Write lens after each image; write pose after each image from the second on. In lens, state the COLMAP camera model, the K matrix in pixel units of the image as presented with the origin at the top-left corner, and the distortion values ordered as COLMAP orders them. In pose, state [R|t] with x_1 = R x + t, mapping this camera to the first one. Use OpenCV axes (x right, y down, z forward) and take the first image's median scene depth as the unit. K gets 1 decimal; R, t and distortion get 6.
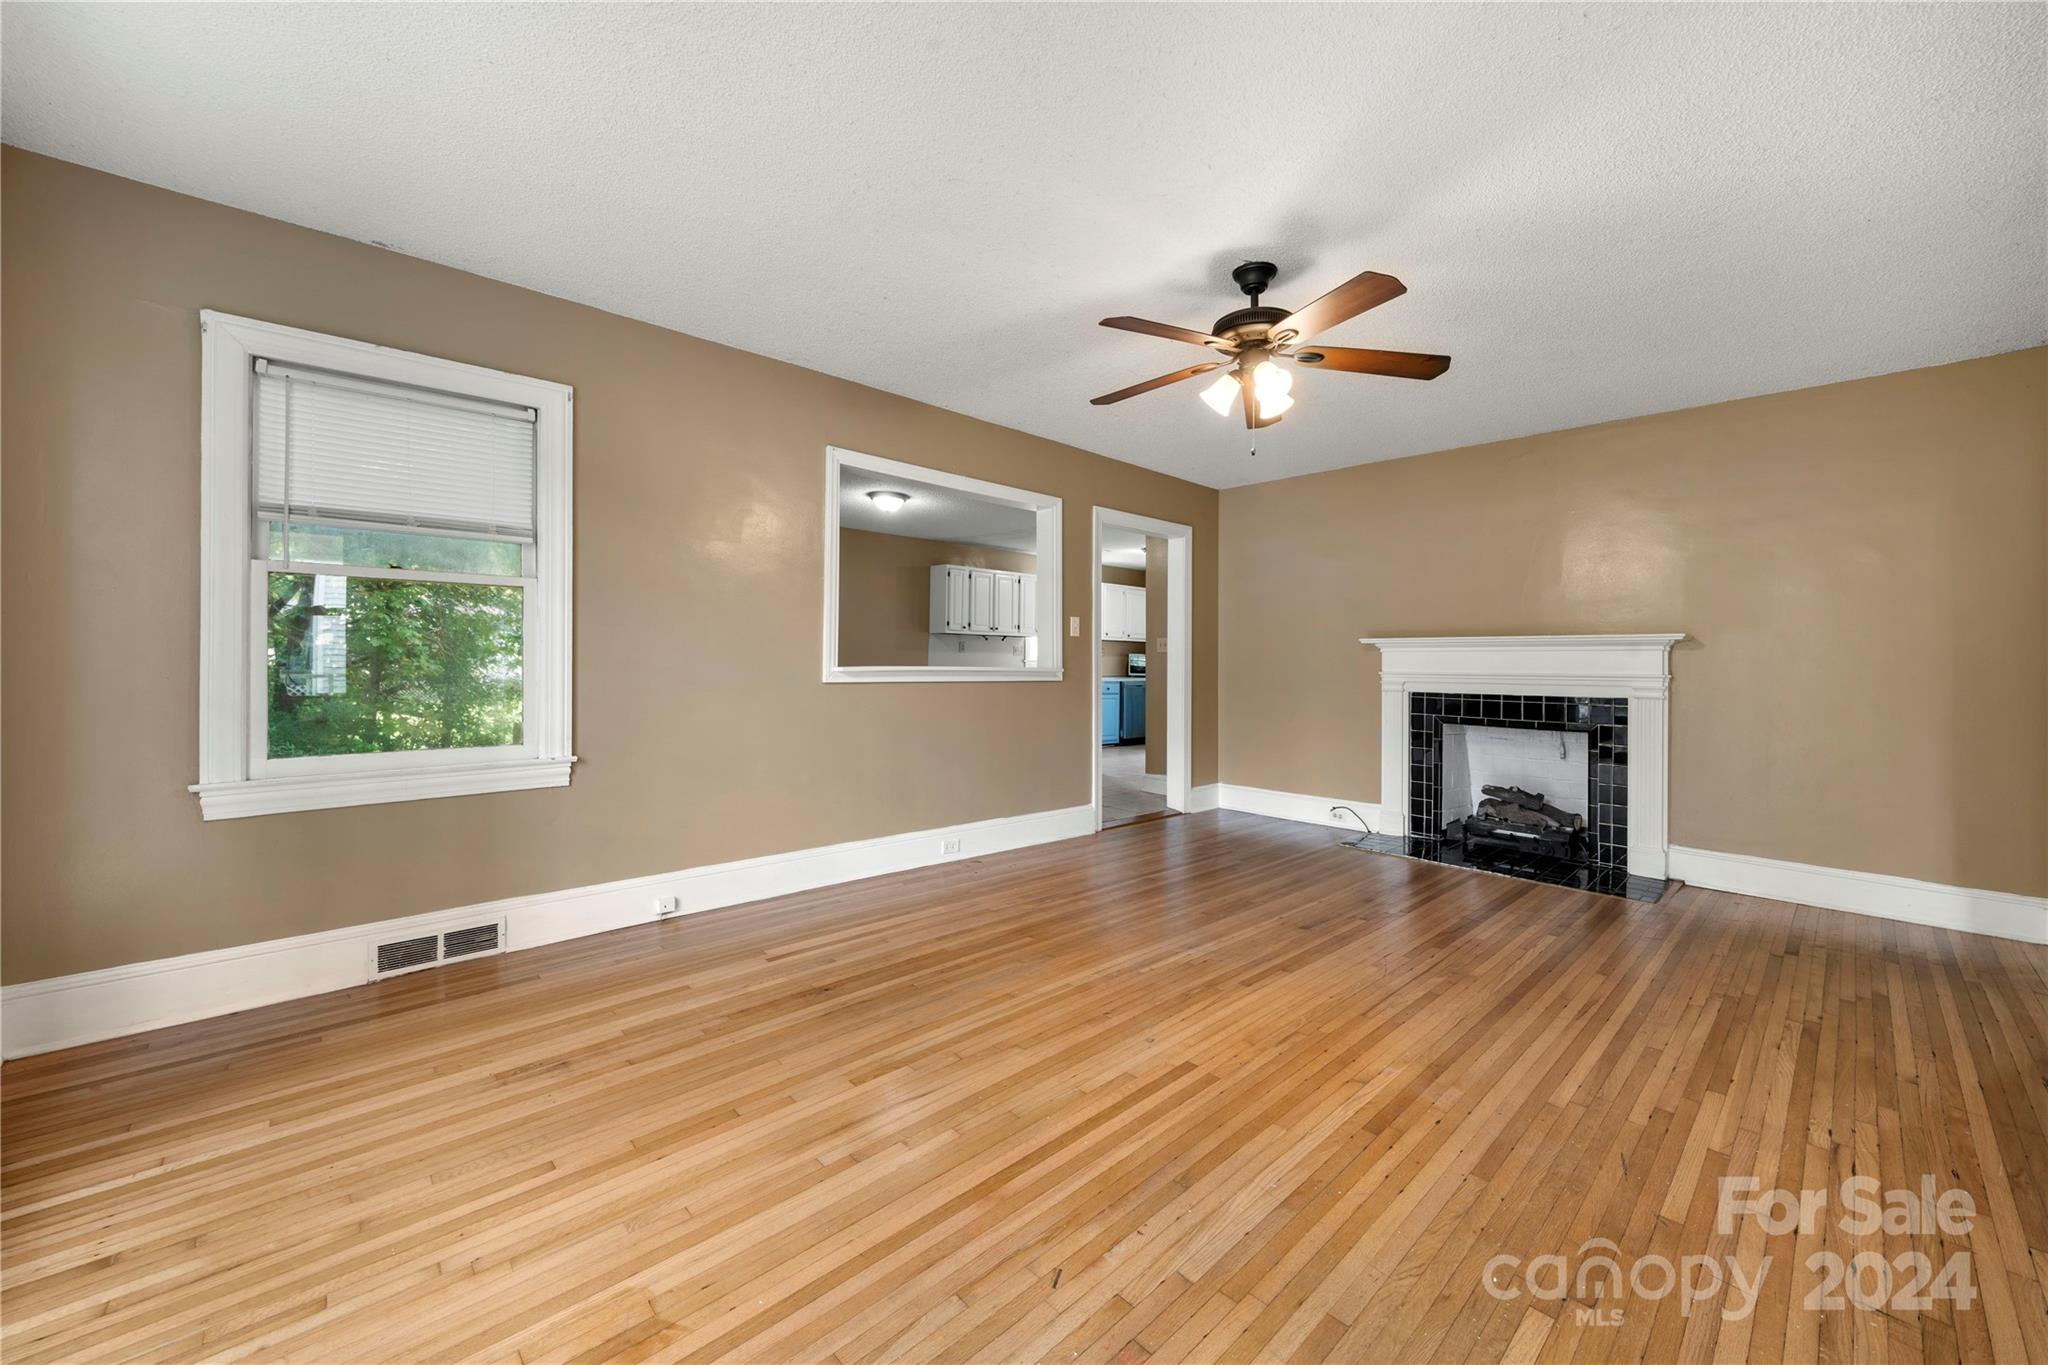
lens RADIAL K [[751.7, 0, 1029.5], [0, 751.7, 662.3], [0, 0, 1]] dist [-0.002858, -0.000918]
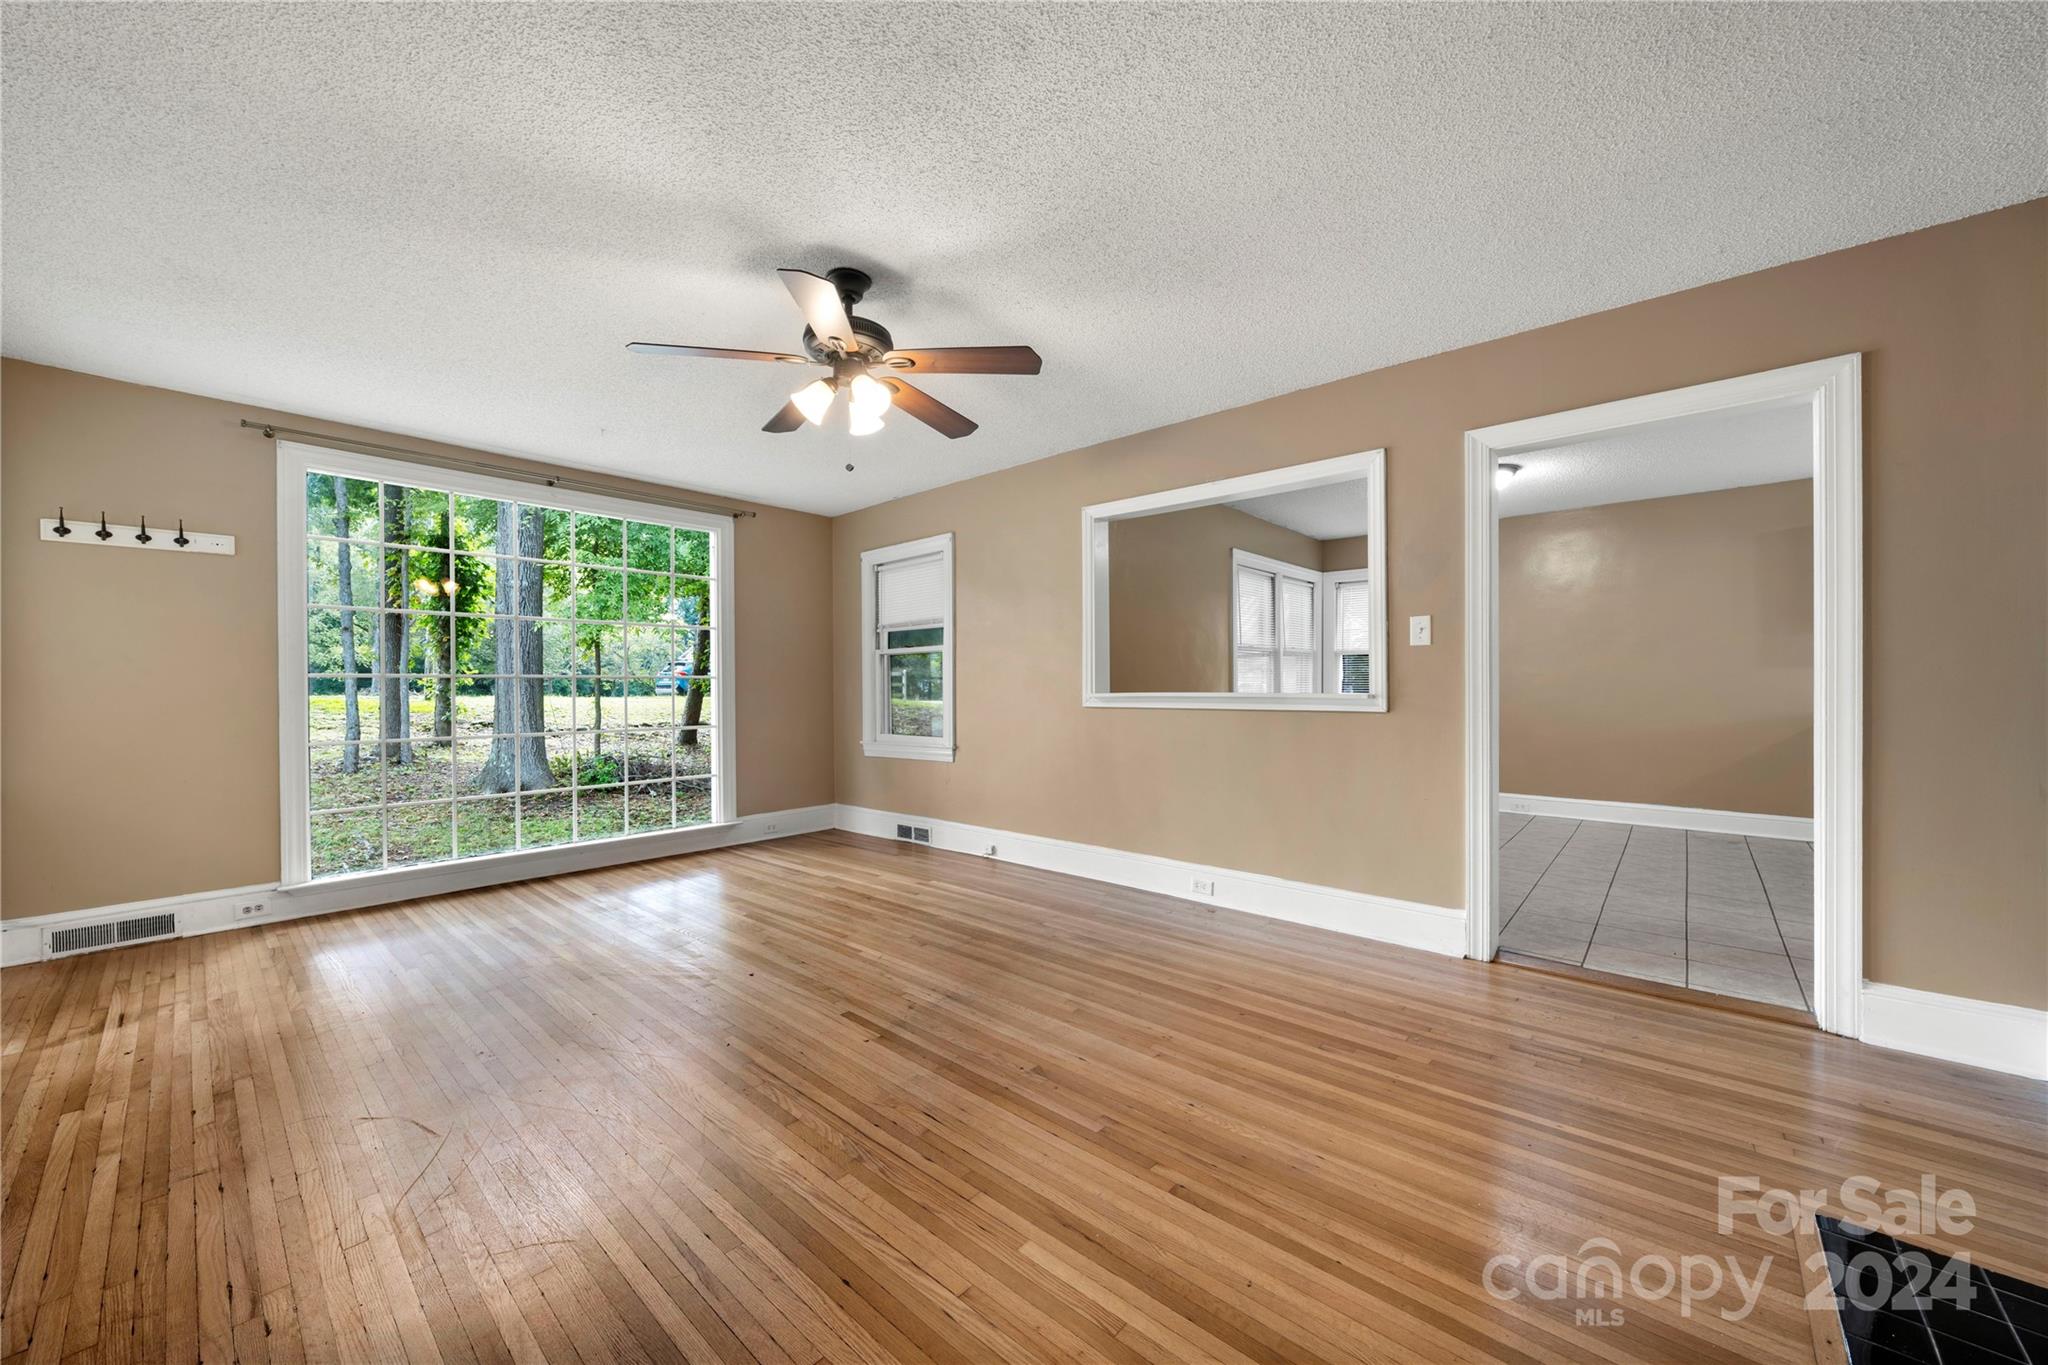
lens RADIAL K [[751.7, 0, 1037.8], [0, 751.7, 691.1], [0, 0, 1]] dist [-0.002858, -0.000918]
pose [[0.112613, -0.006977, -0.993614, 1.215987], [0.010175, 0.999931, -0.005869, 0.012304], [0.993587, -0.009449, 0.112676, 1.070186]]
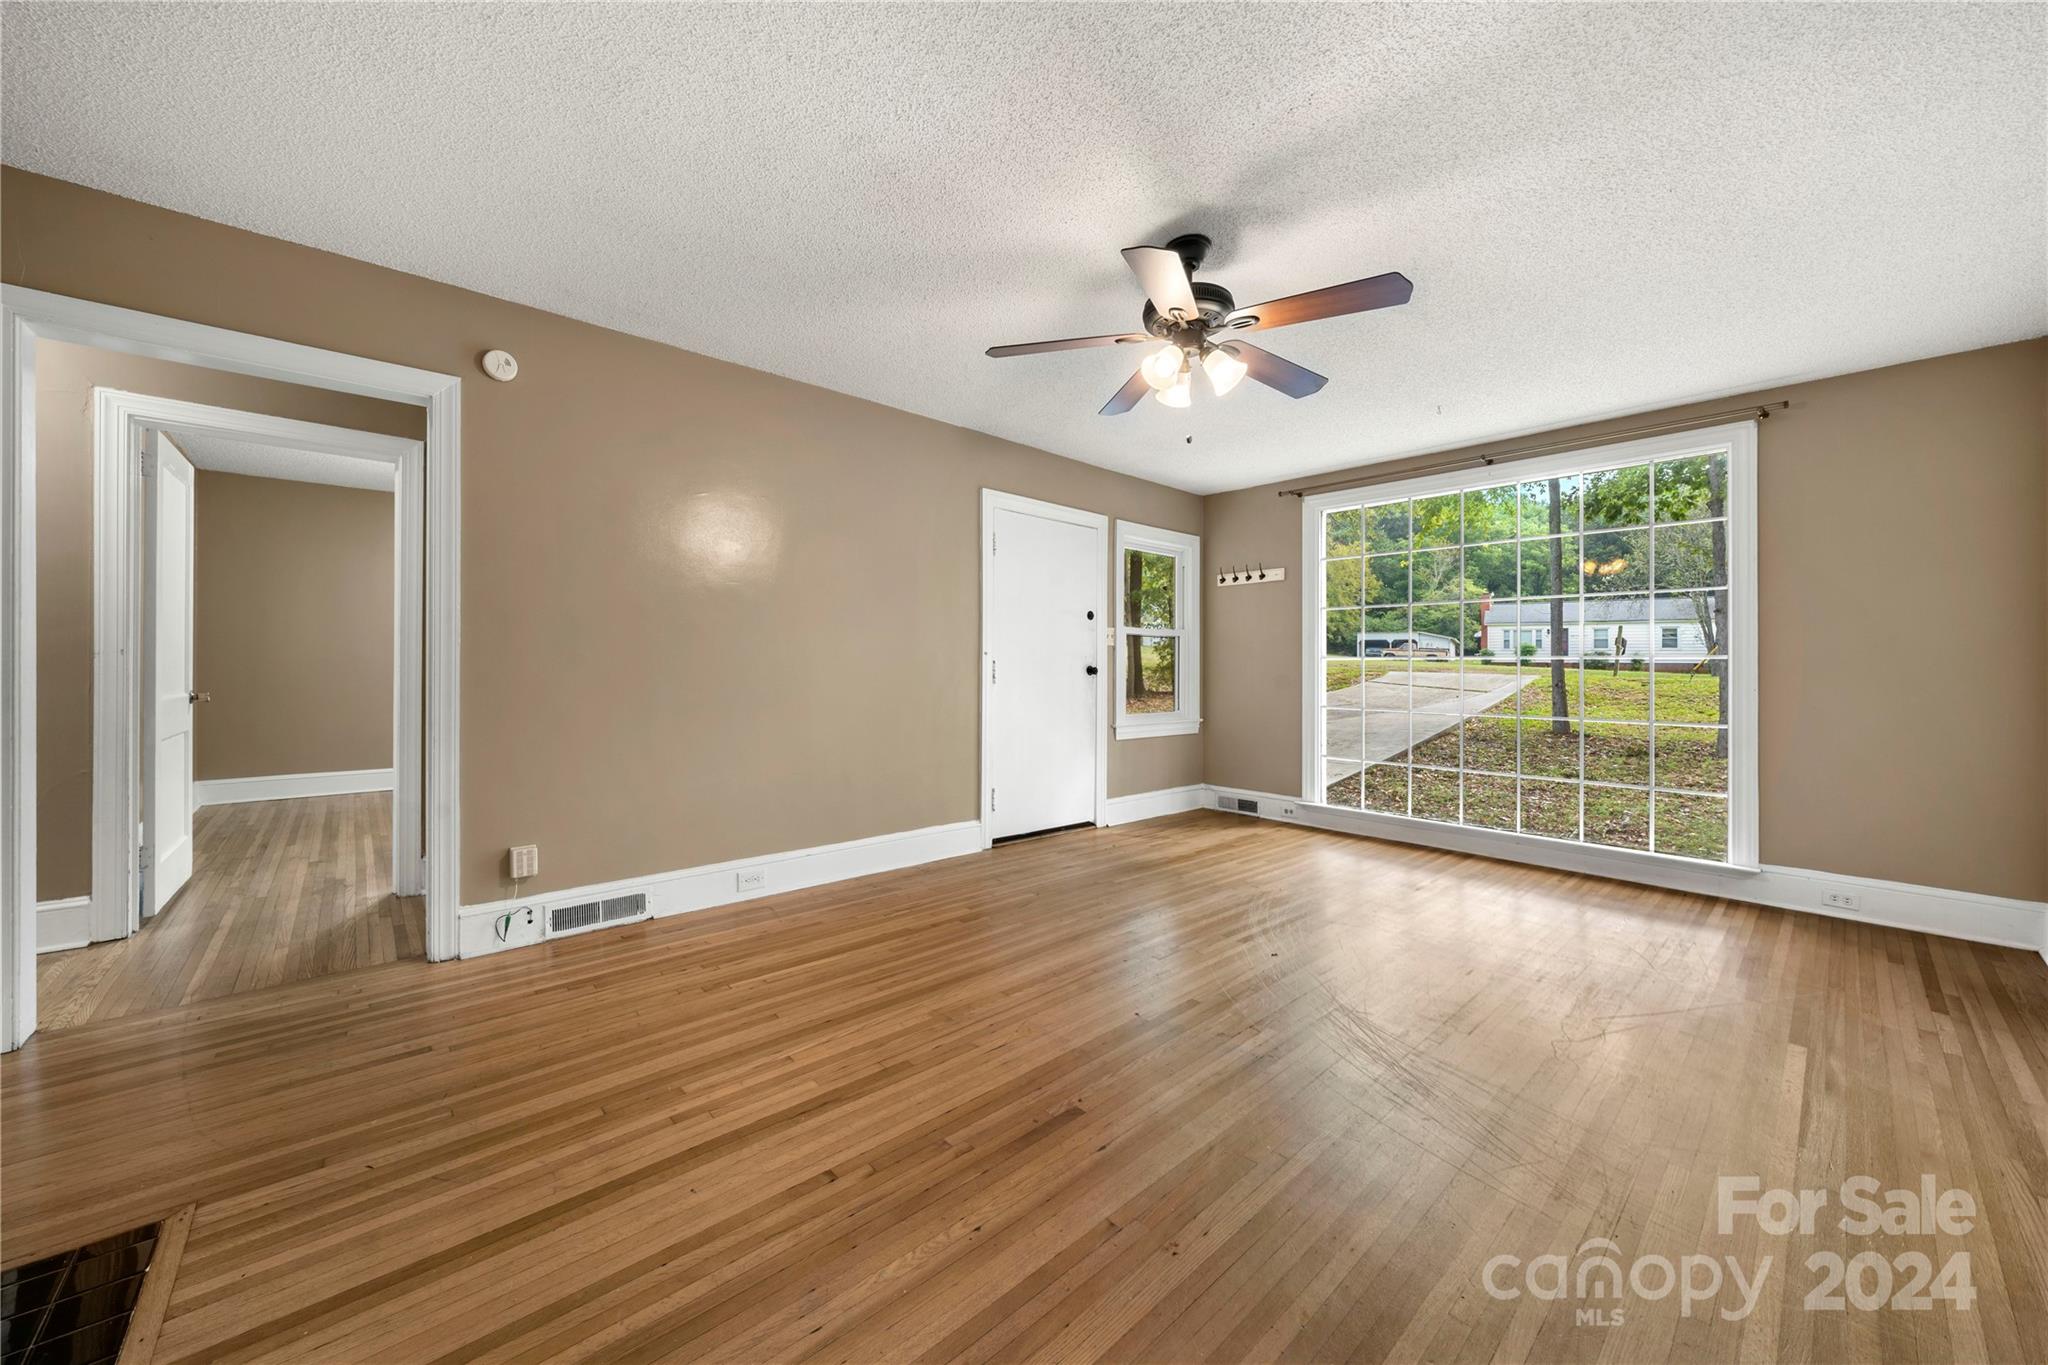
lens RADIAL K [[751.7, 0, 1017.5], [0, 751.7, 676.8], [0, 0, 1]] dist [-0.002858, -0.000918]
pose [[-0.999599, -0.021782, 0.018073, 0.471440], [-0.021614, 0.999722, 0.009443, 0.009787], [-0.018274, 0.009049, -0.999792, 1.834578]]
